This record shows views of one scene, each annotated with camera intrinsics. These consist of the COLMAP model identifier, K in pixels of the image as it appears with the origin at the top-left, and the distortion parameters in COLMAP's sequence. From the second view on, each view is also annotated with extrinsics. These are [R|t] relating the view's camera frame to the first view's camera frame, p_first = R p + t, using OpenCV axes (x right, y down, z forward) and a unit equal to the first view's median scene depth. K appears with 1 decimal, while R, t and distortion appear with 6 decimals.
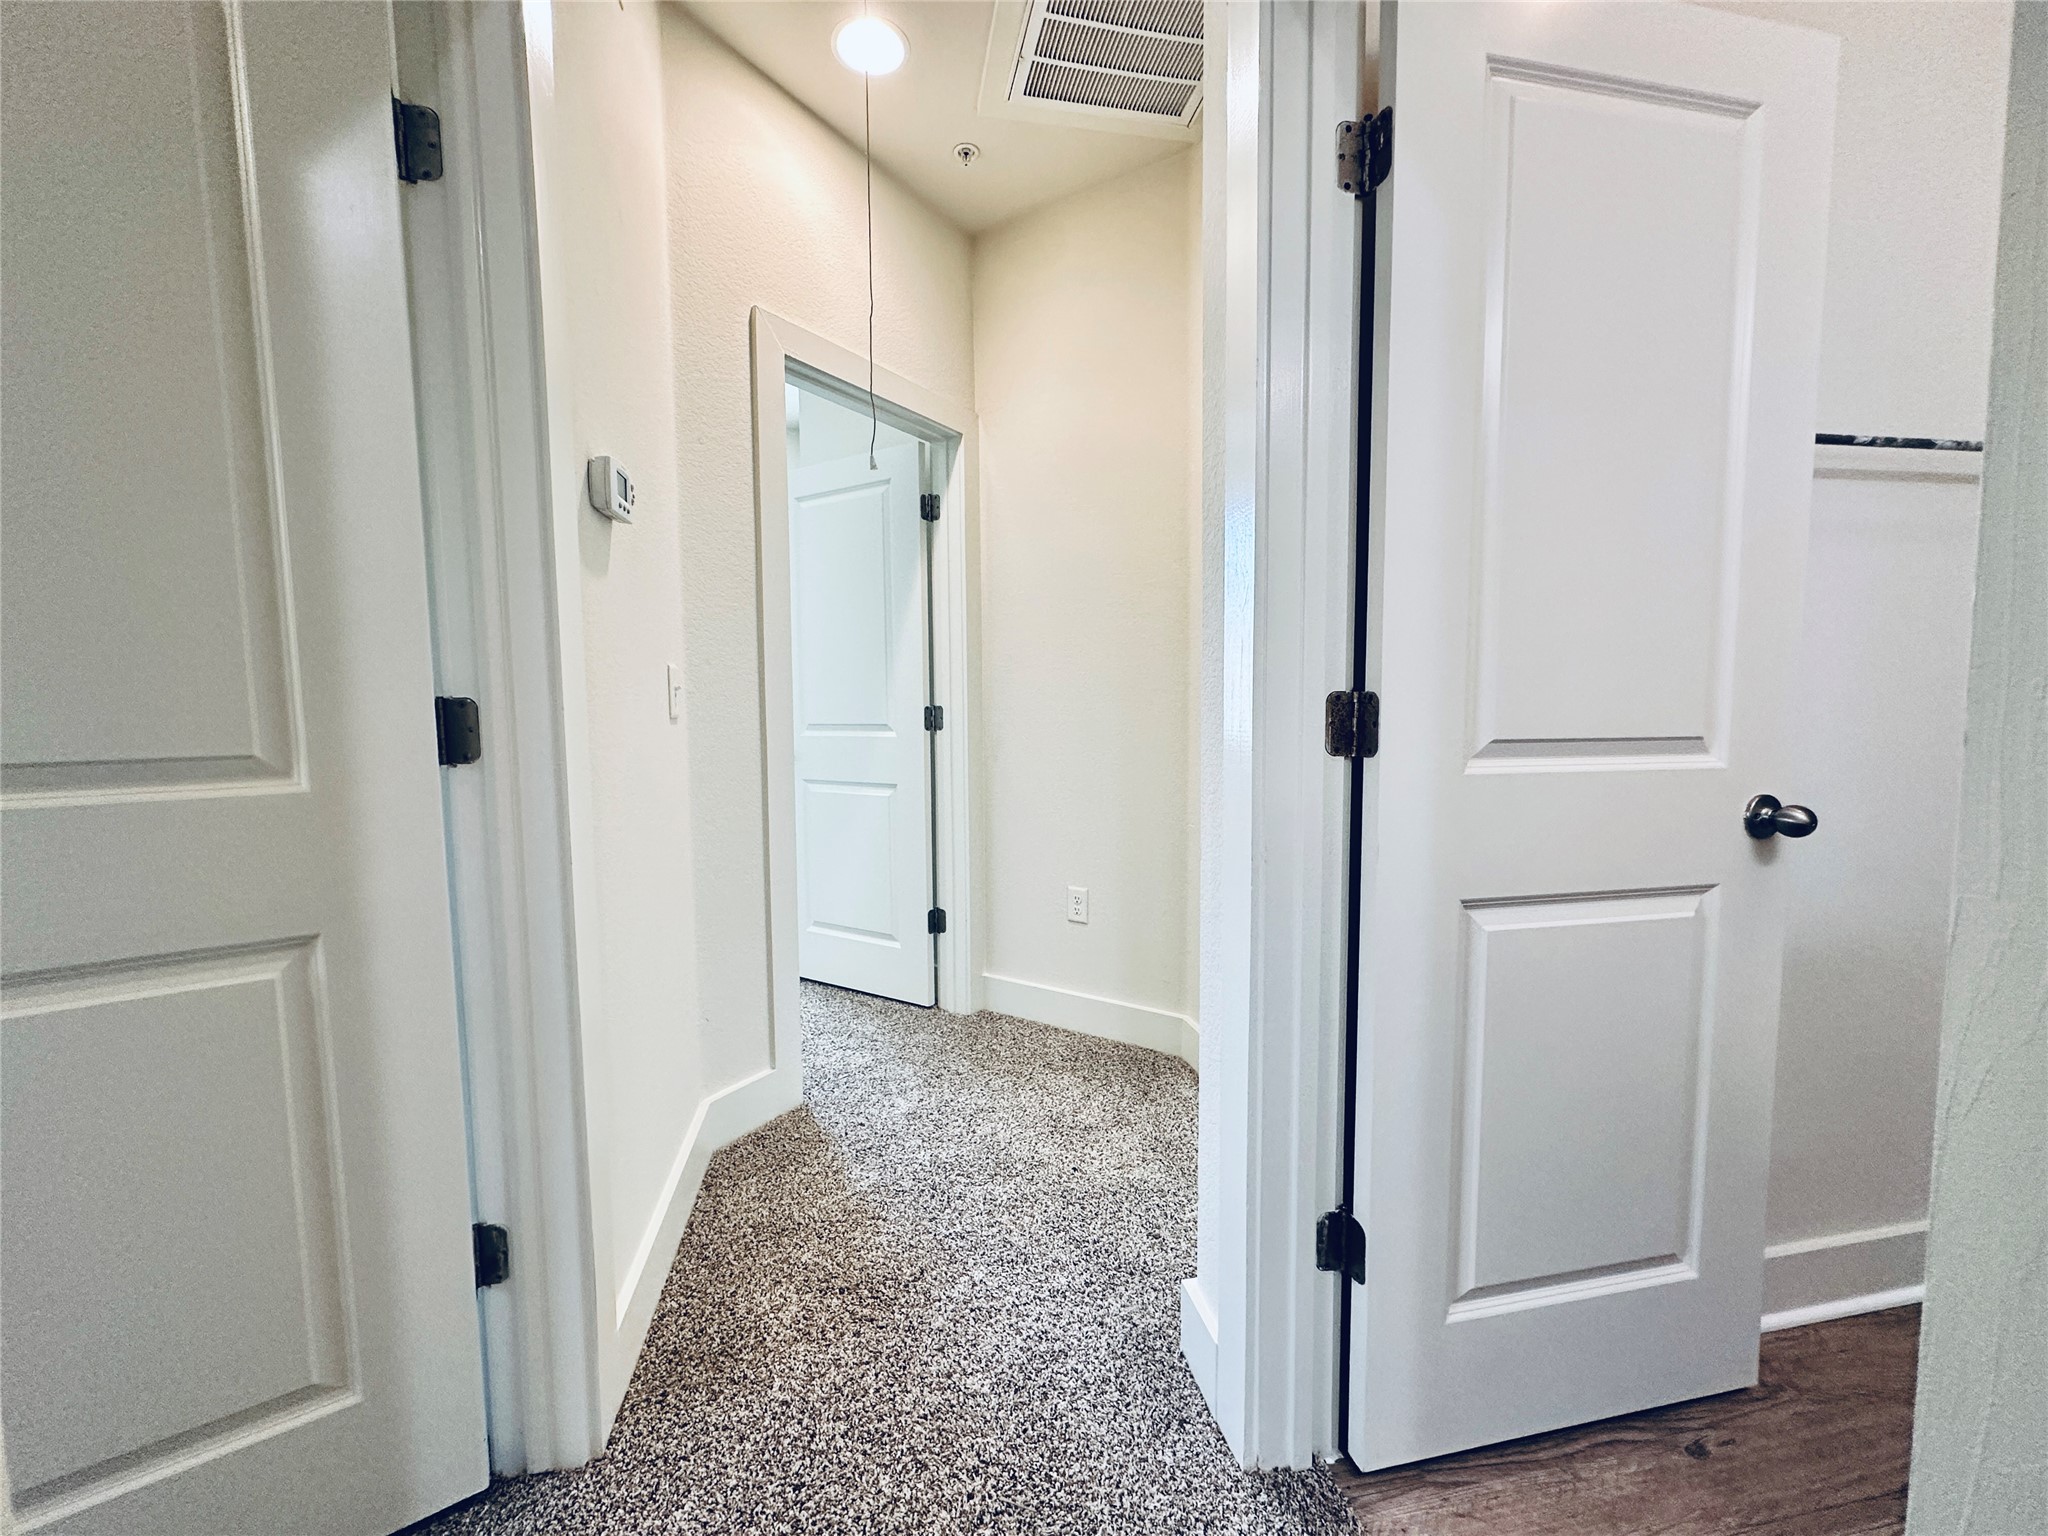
lens RADIAL K [[815.0, 0, 1025.7], [0, 815.0, 769.8], [0, 0, 1]] dist [-0.003255, 0.000827]
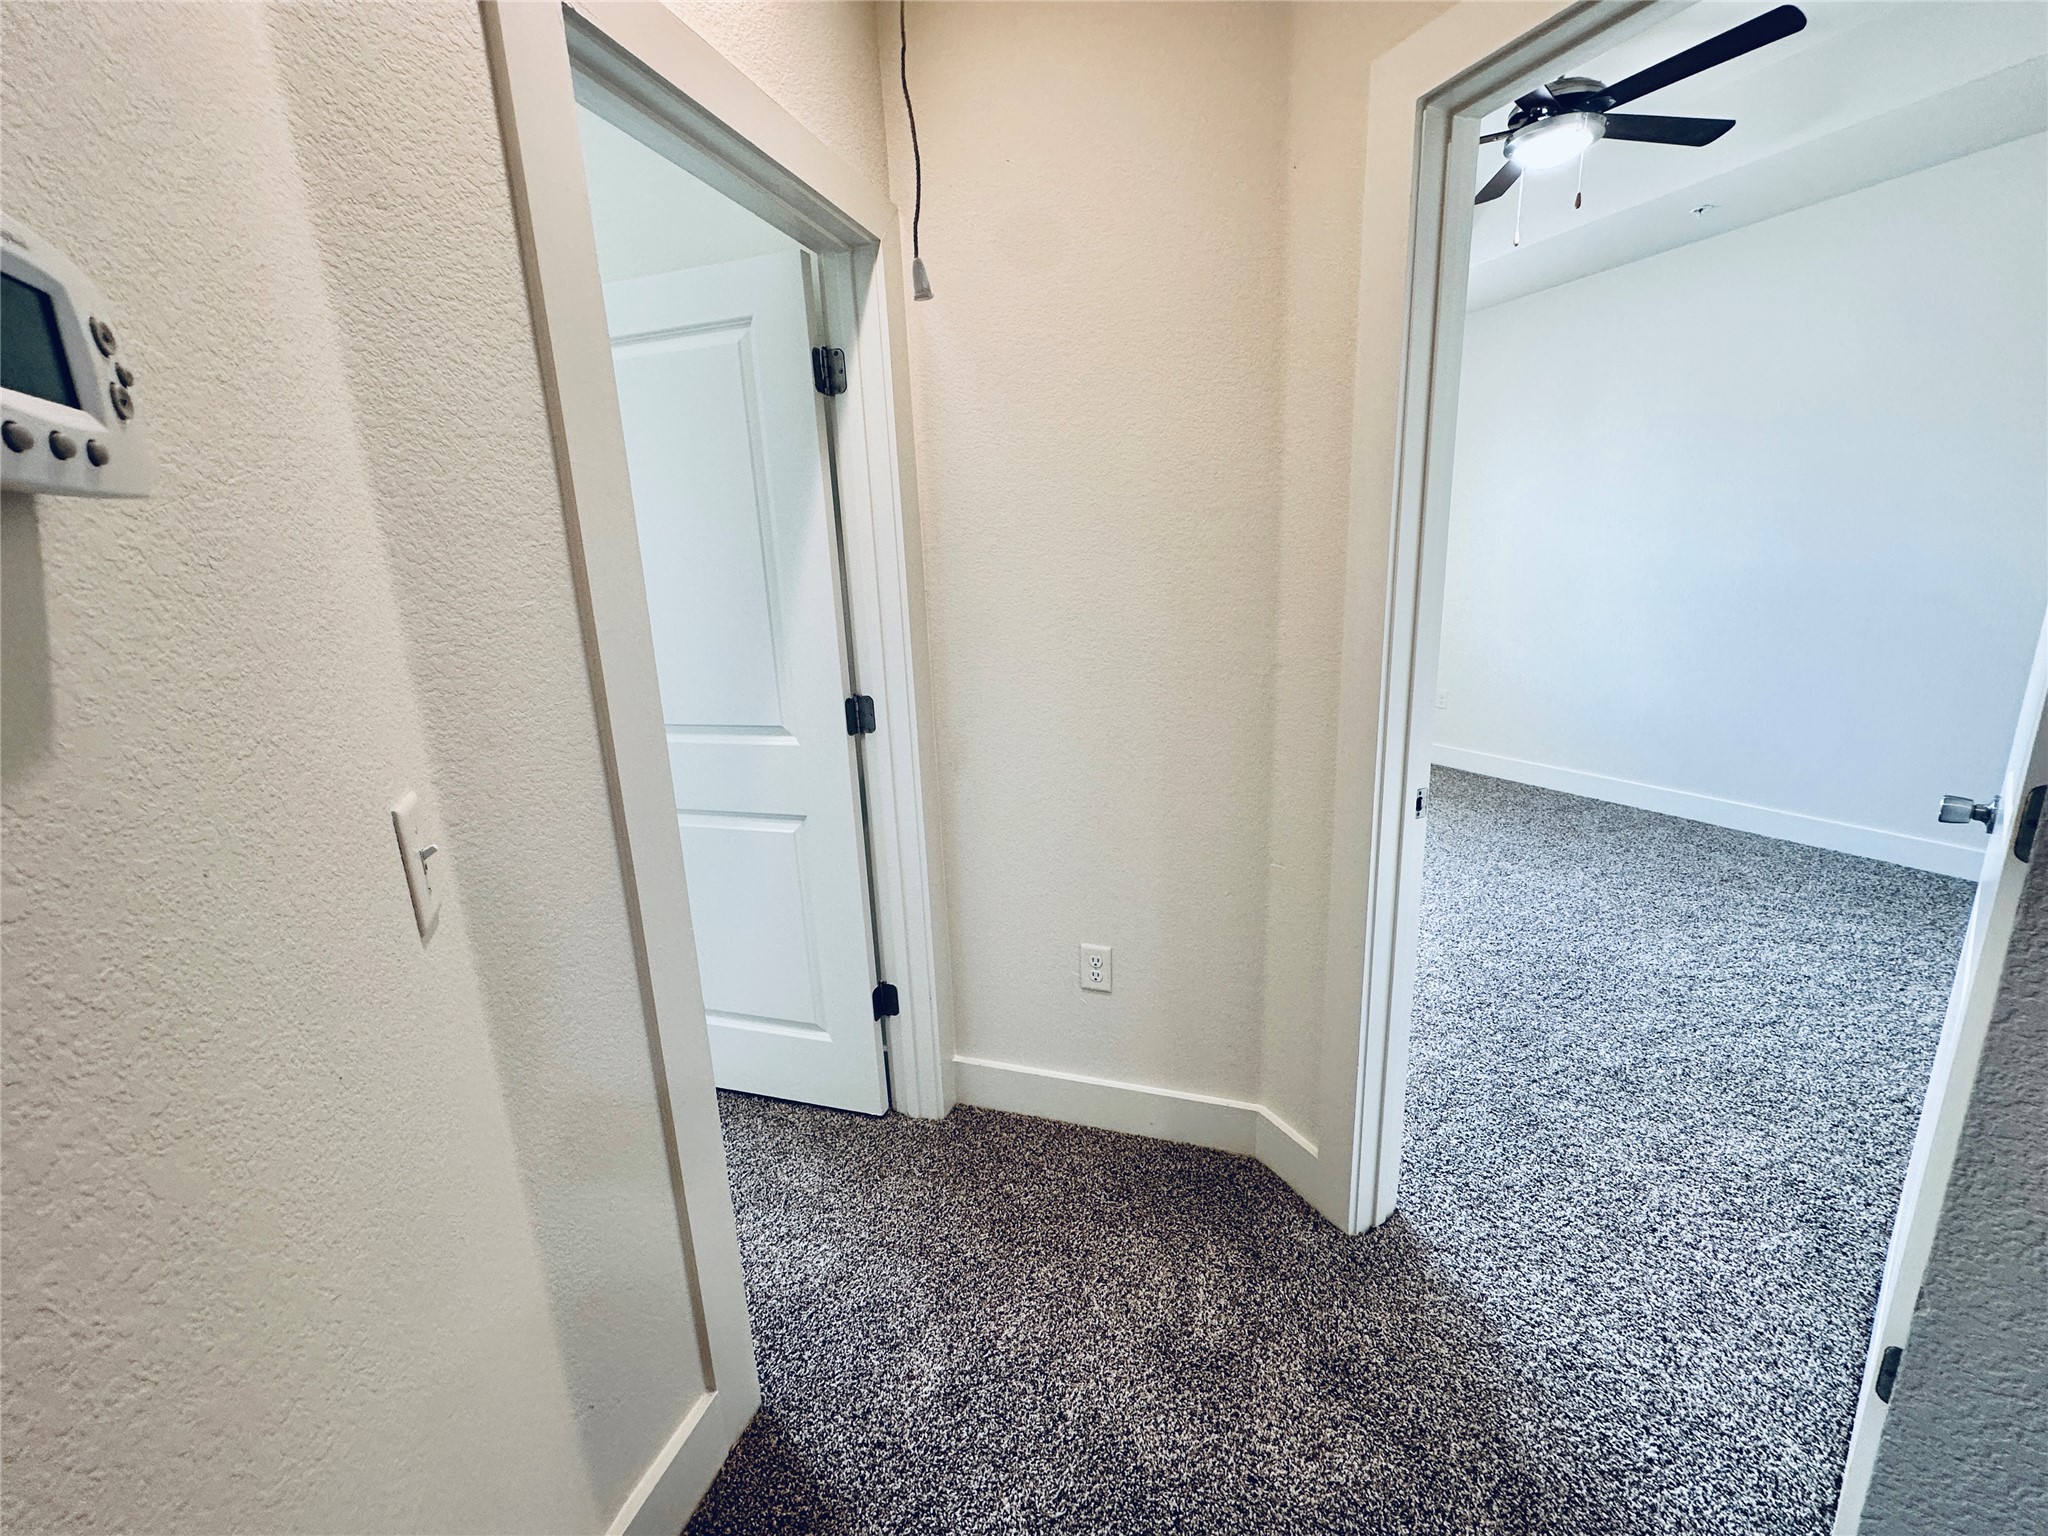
lens RADIAL K [[815.0, 0, 1023.4], [0, 815.0, 767.6], [0, 0, 1]] dist [-0.003255, 0.000827]
pose [[0.966828, -0.091106, 0.238627, -0.148221], [0.052518, 0.985170, 0.163344, -0.123788], [-0.249970, -0.145393, 0.957275, 0.345644]]
